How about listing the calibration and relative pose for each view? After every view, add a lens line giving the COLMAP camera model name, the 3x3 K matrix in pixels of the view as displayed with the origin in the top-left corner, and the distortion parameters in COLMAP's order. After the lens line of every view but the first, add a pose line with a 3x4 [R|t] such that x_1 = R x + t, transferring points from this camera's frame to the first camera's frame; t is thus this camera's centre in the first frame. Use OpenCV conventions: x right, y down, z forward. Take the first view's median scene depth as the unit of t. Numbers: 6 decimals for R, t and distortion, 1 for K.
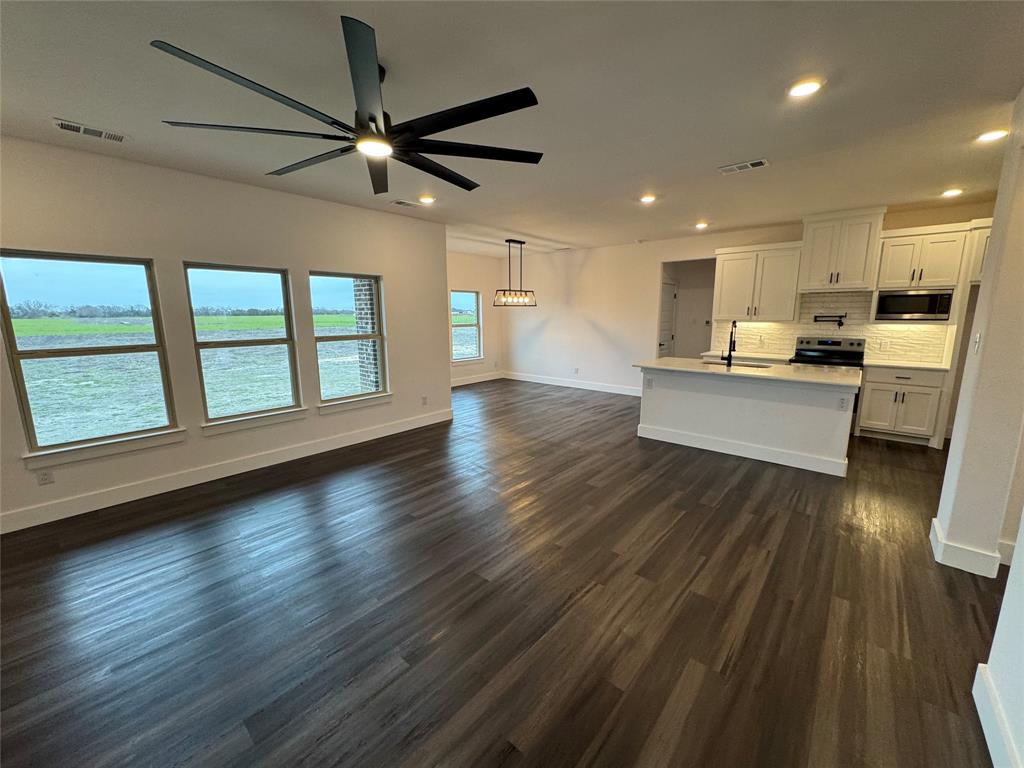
lens RADIAL K [[411.2, 0, 505.9], [0, 411.2, 381.0], [0, 0, 1]] dist [-0.001055, -0.000359]
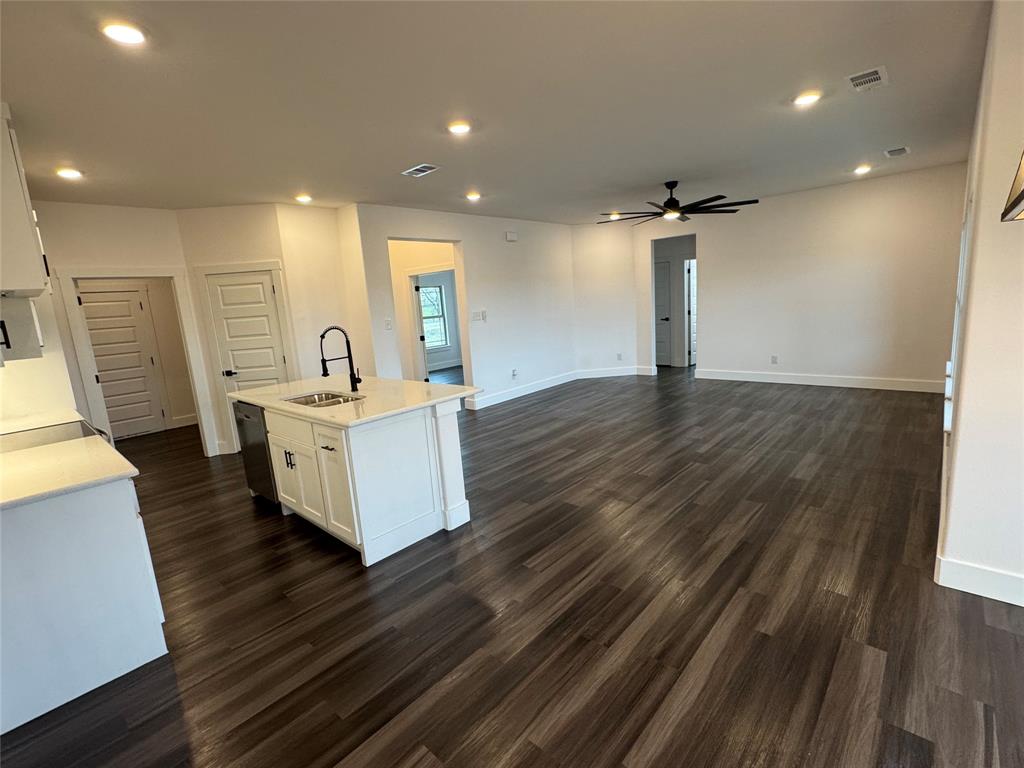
lens RADIAL K [[475.4, 0, 507.4], [0, 475.4, 380.8], [0, 0, 1]] dist [0.002570, 0.000222]
pose [[-0.997164, 0.070353, 0.026738, 0.259671], [0.075231, 0.942133, 0.326688, -0.285447], [-0.002207, 0.327773, -0.944754, 1.700520]]
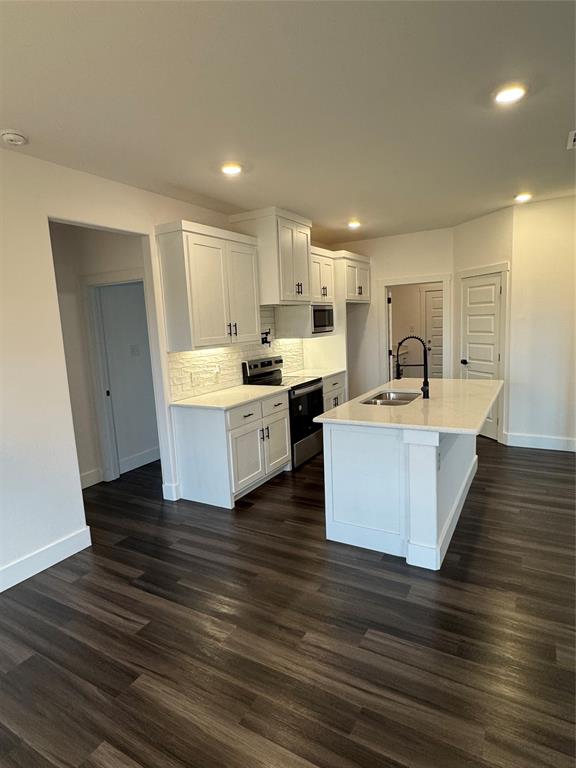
lens RADIAL K [[430.6, 0, 287.2], [0, 430.6, 384.9], [0, 0, 1]] dist [-0.002456, -0.000634]
pose [[-0.203544, -0.131806, 0.970153, -0.132608], [0.208241, 0.962396, 0.174442, -0.233944], [-0.956664, 0.237533, -0.168442, 1.316199]]
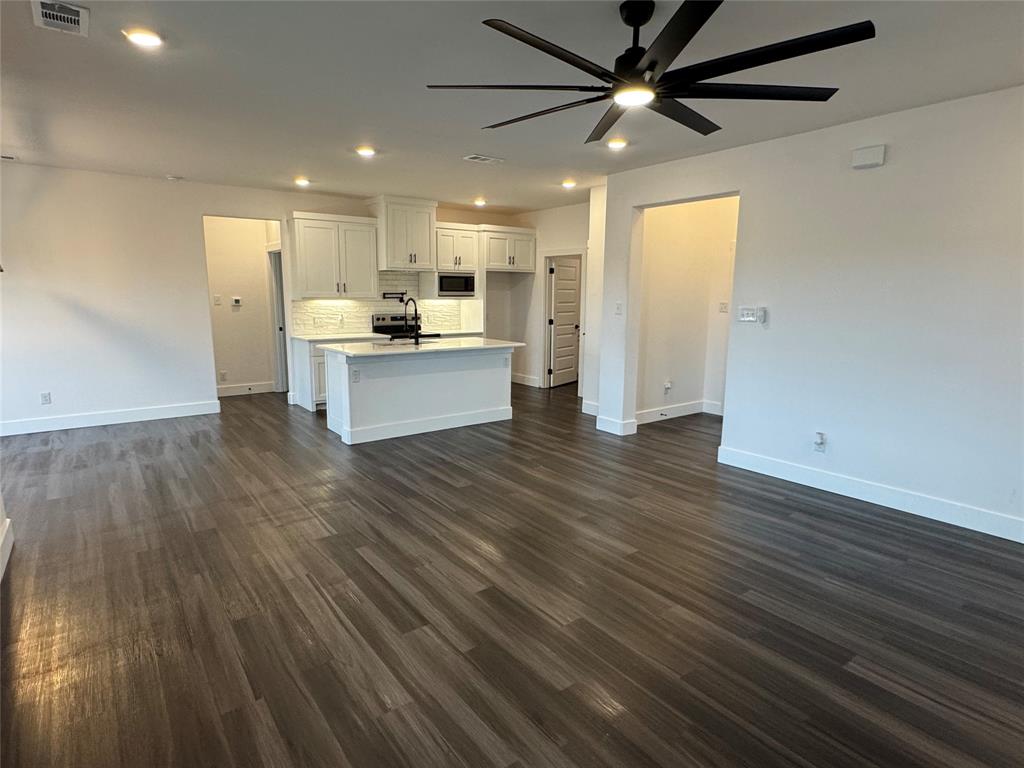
lens RADIAL K [[574.1, 0, 511.7], [0, 574.1, 383.4], [0, 0, 1]] dist [-0.002456, -0.000634]
pose [[0.206747, -0.151247, 0.966633, -0.721157], [0.152338, 0.980906, 0.120898, -0.073854], [-0.966462, 0.122259, 0.225840, 0.471367]]
